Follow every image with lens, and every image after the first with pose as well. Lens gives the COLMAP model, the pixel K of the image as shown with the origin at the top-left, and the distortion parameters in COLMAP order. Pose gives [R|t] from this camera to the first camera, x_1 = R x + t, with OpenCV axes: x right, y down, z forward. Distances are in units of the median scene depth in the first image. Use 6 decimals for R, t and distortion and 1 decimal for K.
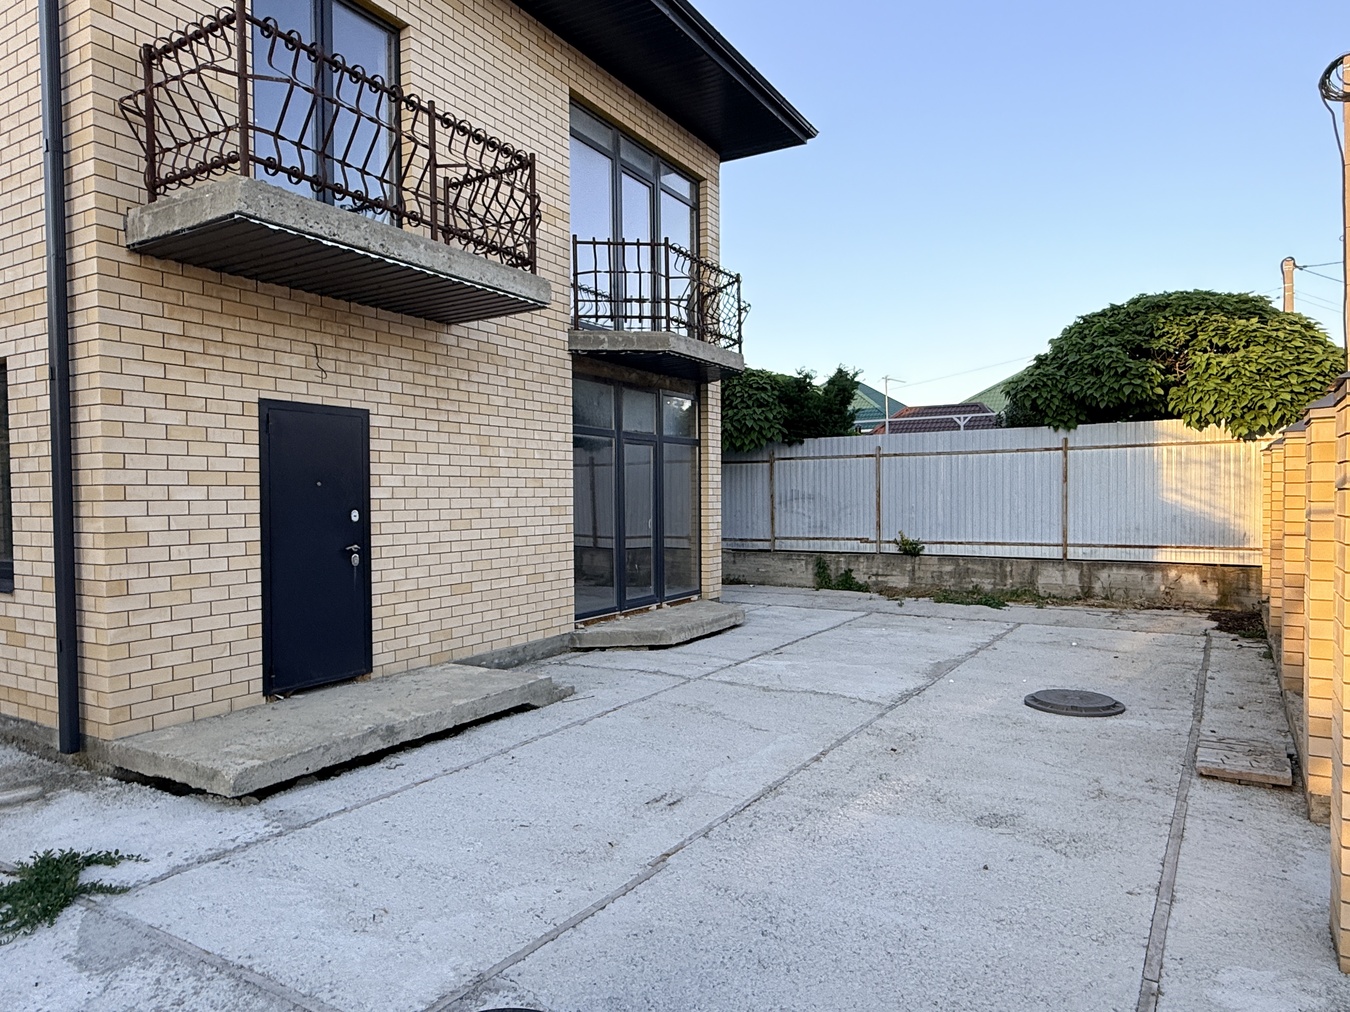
lens RADIAL K [[852.3, 0, 670.0], [0, 852.3, 514.1], [0, 0, 1]] dist [-0.001866, 0.001000]
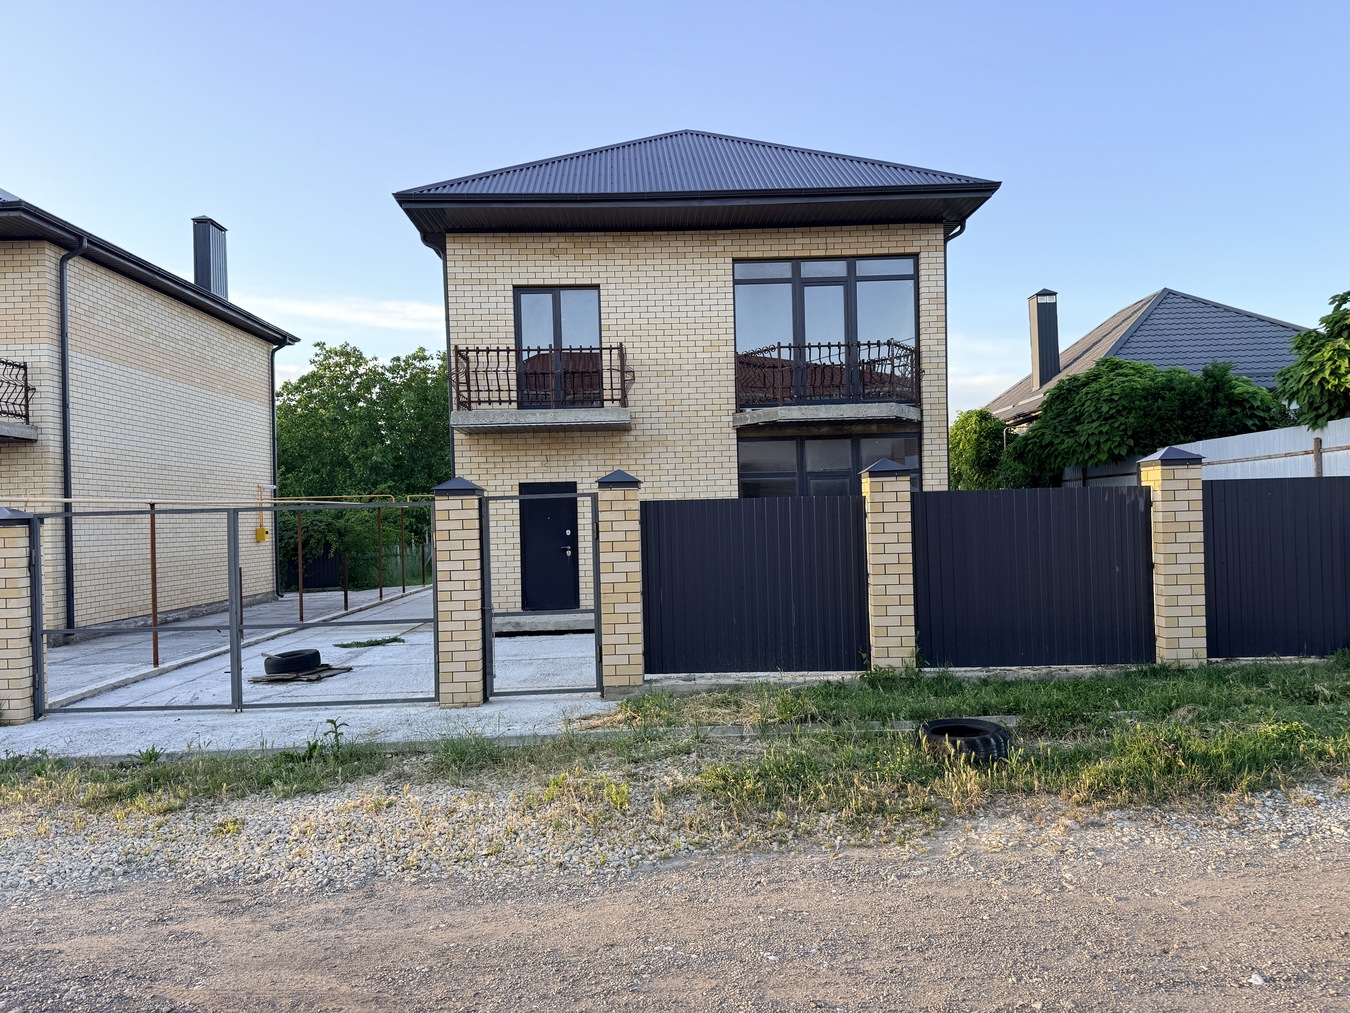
lens RADIAL K [[957.3, 0, 682.0], [0, 957.3, 515.0], [0, 0, 1]] dist [0.051196, -0.044984]
pose [[0.533336, -0.010837, -0.845834, 1.858208], [0.004272, 0.999940, -0.010118, -0.017213], [0.845893, 0.001783, 0.533350, -0.026825]]
